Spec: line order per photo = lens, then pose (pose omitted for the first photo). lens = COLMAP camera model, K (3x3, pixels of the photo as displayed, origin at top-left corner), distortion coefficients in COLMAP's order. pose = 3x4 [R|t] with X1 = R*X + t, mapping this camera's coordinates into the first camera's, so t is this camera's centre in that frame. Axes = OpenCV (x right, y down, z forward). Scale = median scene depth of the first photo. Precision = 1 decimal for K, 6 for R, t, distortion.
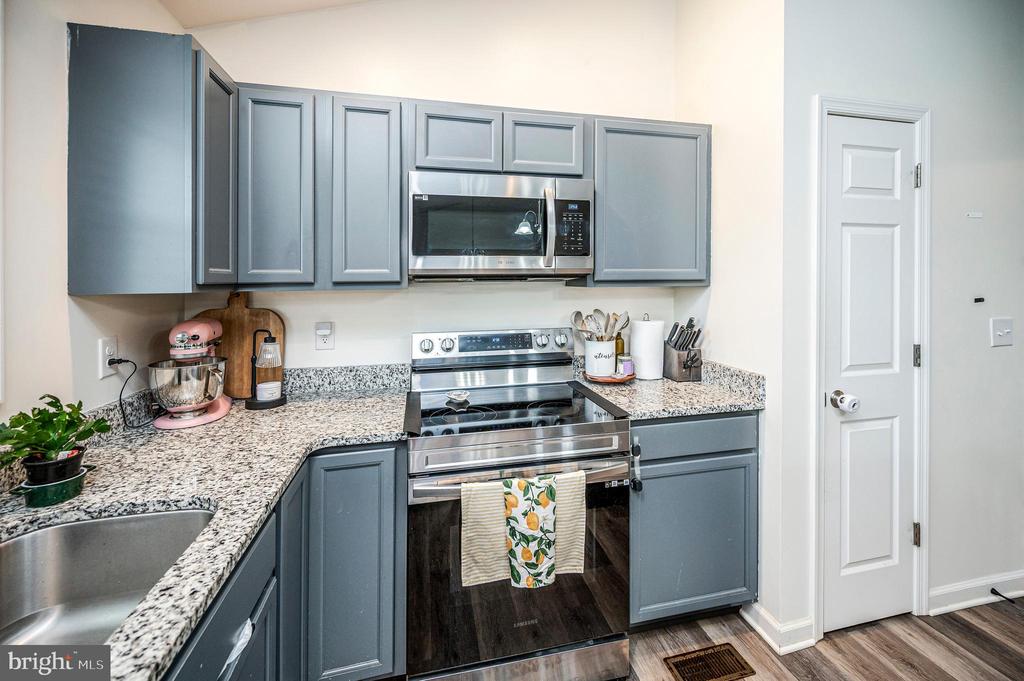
lens RADIAL K [[425.2, 0, 525.4], [0, 425.2, 276.2], [0, 0, 1]] dist [0.003500, -0.001798]
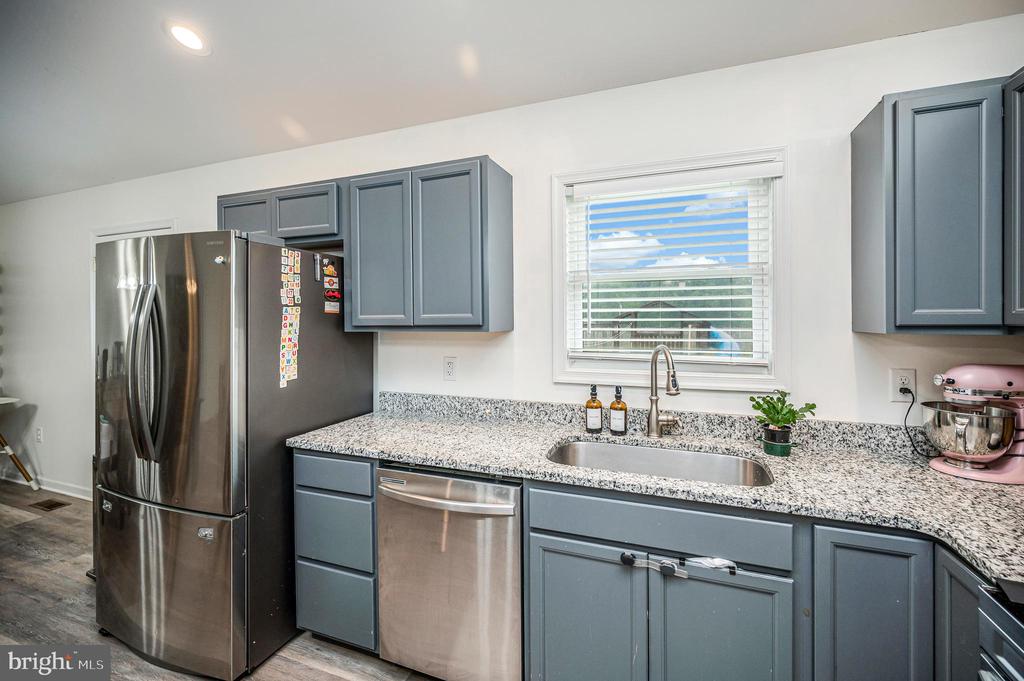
lens RADIAL K [[425.2, 0, 522.7], [0, 425.2, 319.2], [0, 0, 1]] dist [0.003500, -0.001798]
pose [[-0.569224, 0.012510, -0.822087, 0.498660], [0.027504, 0.999614, -0.003832, -0.019328], [0.821722, -0.024792, -0.569348, 0.663521]]
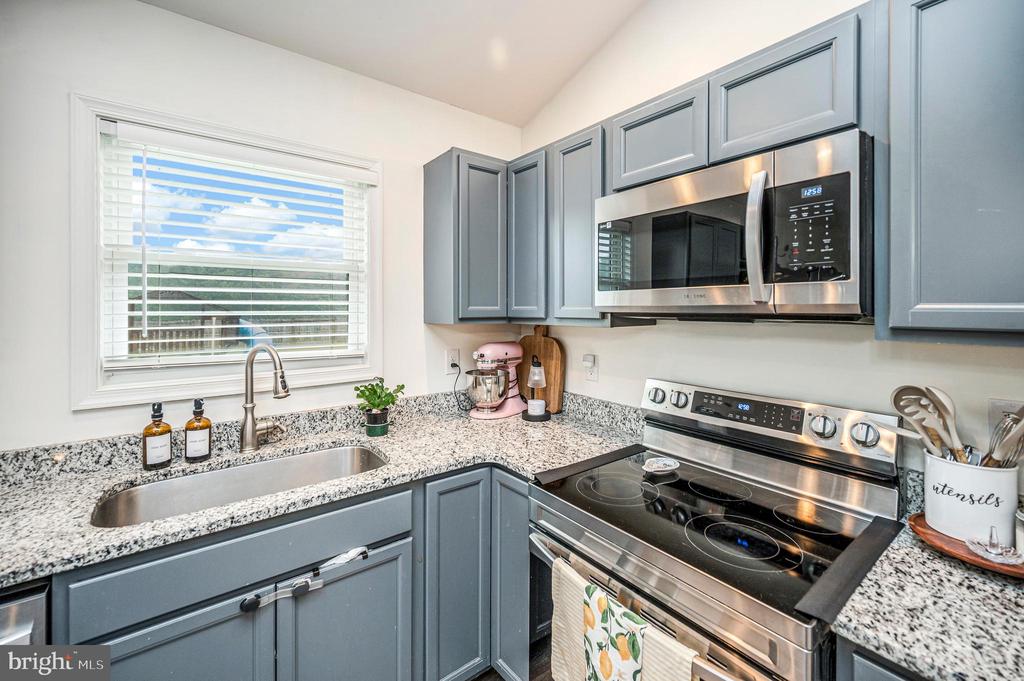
lens RADIAL K [[425.2, 0, 520.1], [0, 425.2, 307.3], [0, 0, 1]] dist [0.003500, -0.001798]
pose [[0.395317, 0.005584, -0.918528, 0.508900], [0.015899, 0.999790, 0.012921, -0.031522], [0.918407, -0.019711, 0.395145, 0.489202]]
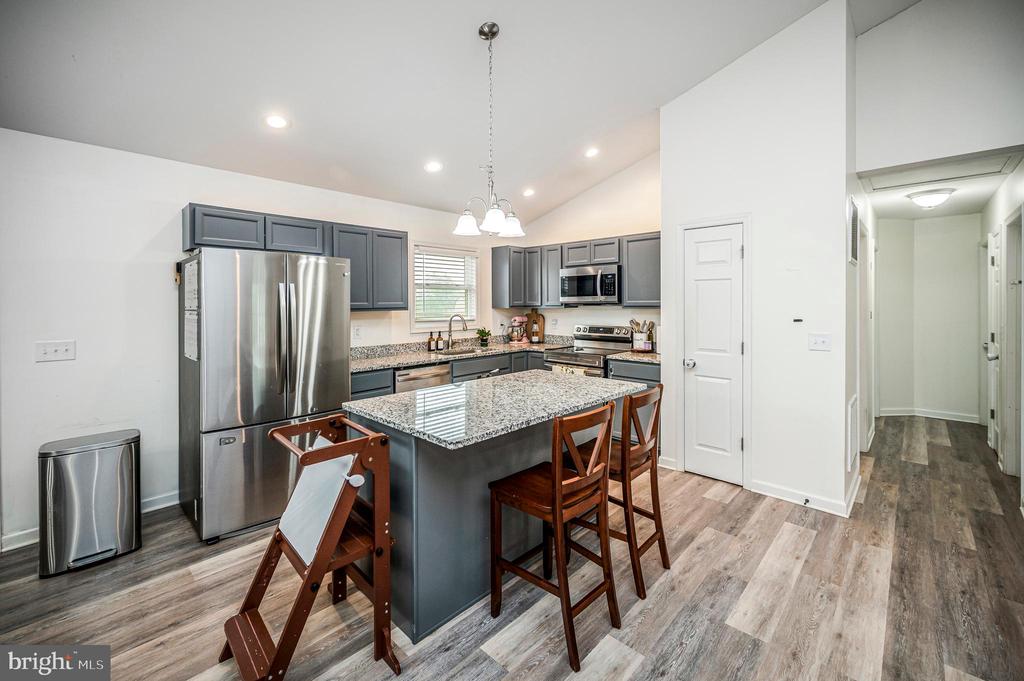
lens RADIAL K [[425.2, 0, 516.5], [0, 425.2, 305.8], [0, 0, 1]] dist [0.003500, -0.001798]
pose [[0.539927, 0.011419, -0.841634, 2.130002], [0.018393, 0.999509, 0.025361, -0.071942], [0.841511, -0.029173, 0.539452, -0.910183]]
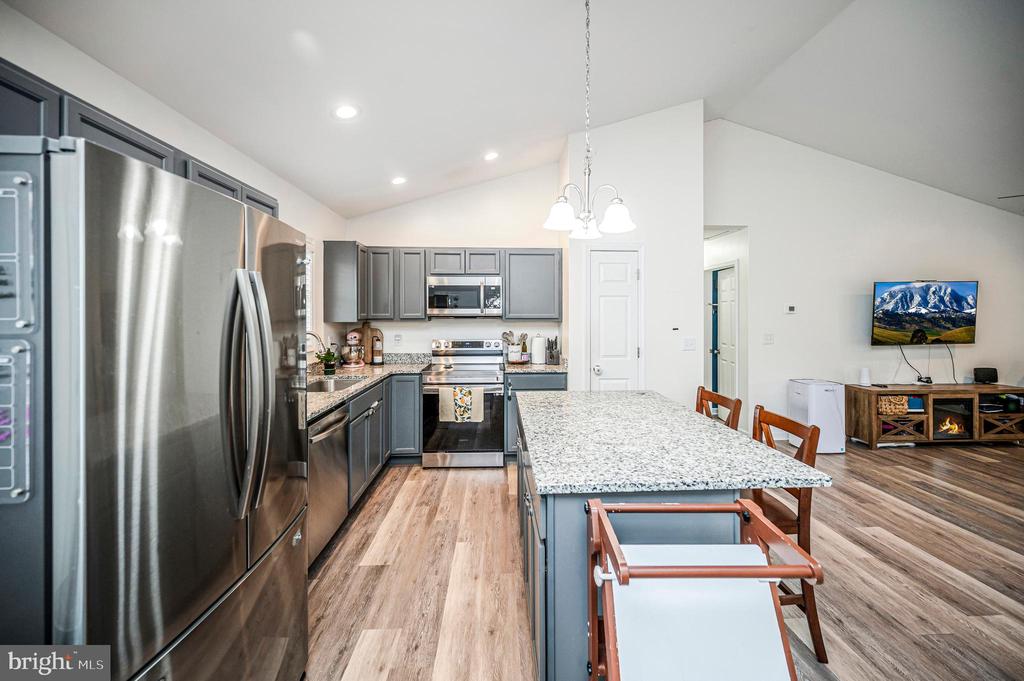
lens RADIAL K [[425.2, 0, 519.8], [0, 425.2, 316.8], [0, 0, 1]] dist [0.003500, -0.001798]
pose [[0.984871, 0.010943, -0.172944, 0.747798], [-0.006725, 0.999666, 0.024960, -0.067602], [0.173160, -0.023419, 0.984615, -1.491983]]
